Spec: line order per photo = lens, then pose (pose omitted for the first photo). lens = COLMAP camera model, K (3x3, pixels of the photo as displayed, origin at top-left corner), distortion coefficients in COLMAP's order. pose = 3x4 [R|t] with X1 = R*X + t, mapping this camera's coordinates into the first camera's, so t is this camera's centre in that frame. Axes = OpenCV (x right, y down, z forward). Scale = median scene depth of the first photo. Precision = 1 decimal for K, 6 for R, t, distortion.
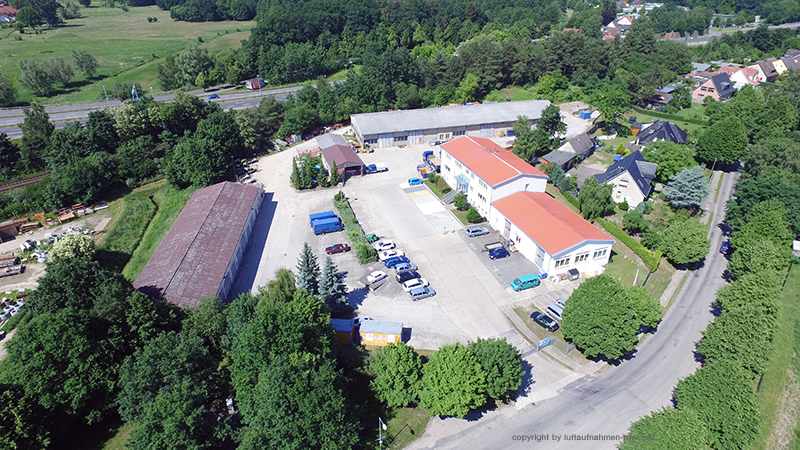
lens RADIAL K [[464.4, 0, 396.8], [0, 464.4, 220.6], [0, 0, 1]] dist [-0.012692, 0.011209]
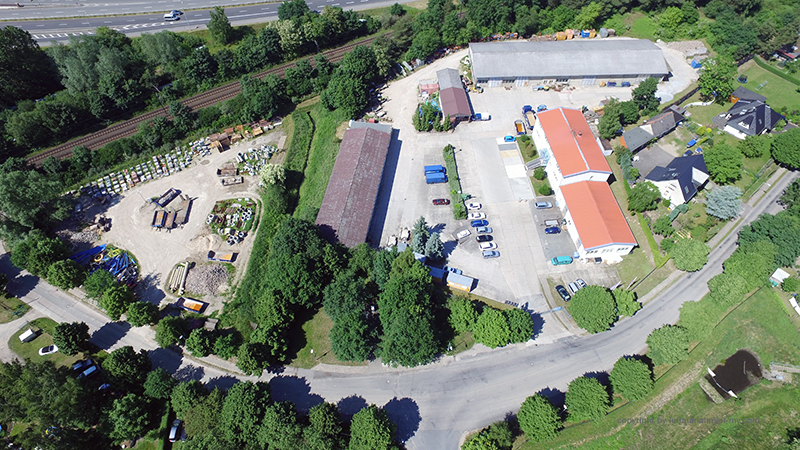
lens RADIAL K [[468.2, 0, 398.3], [0, 468.2, 218.0], [0, 0, 1]] dist [-0.013707, 0.012284]
pose [[0.970384, 0.190731, -0.148242, -0.027088], [-0.113502, 0.901709, 0.417178, -0.421532], [0.213240, -0.387997, 0.896653, -0.307368]]
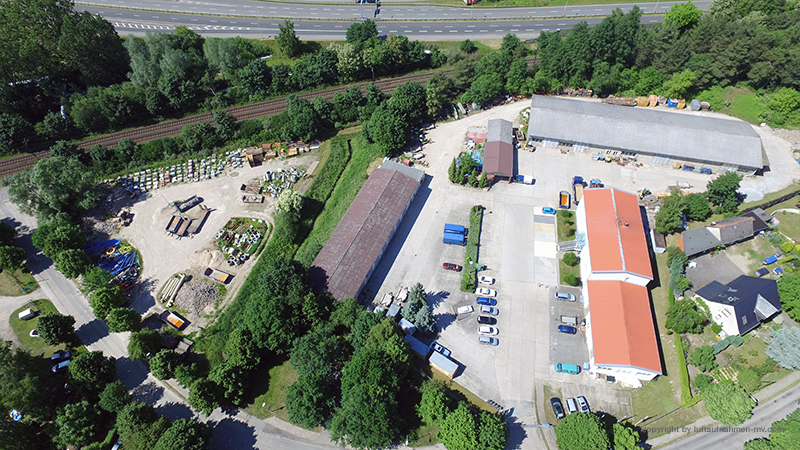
lens RADIAL K [[464.4, 0, 396.8], [0, 464.4, 220.6], [0, 0, 1]] dist [-0.012692, 0.011209]
pose [[0.873568, 0.375515, -0.309625, 0.082037], [-0.220578, 0.872547, 0.435898, -0.515923], [0.433849, -0.312490, 0.845059, -0.124746]]
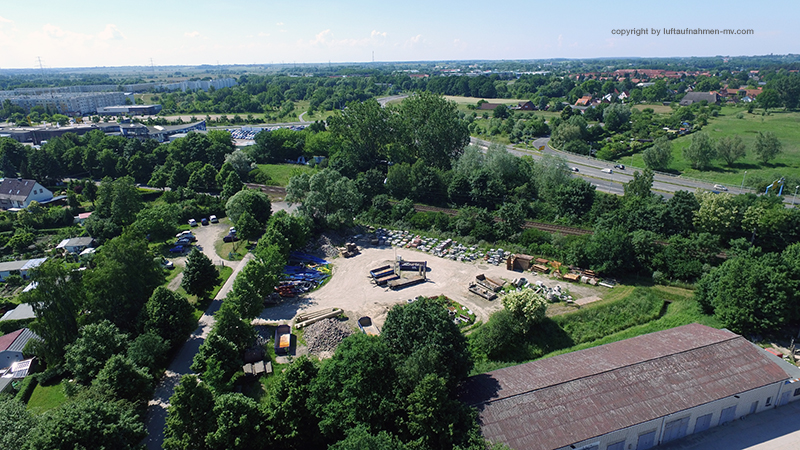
lens RADIAL K [[464.4, 0, 396.8], [0, 464.4, 220.6], [0, 0, 1]] dist [-0.012692, 0.011209]
pose [[0.229746, 0.315525, -0.920685, 0.057175], [-0.460739, 0.868532, 0.182680, -0.119285], [0.857284, 0.382225, 0.344917, 0.312971]]
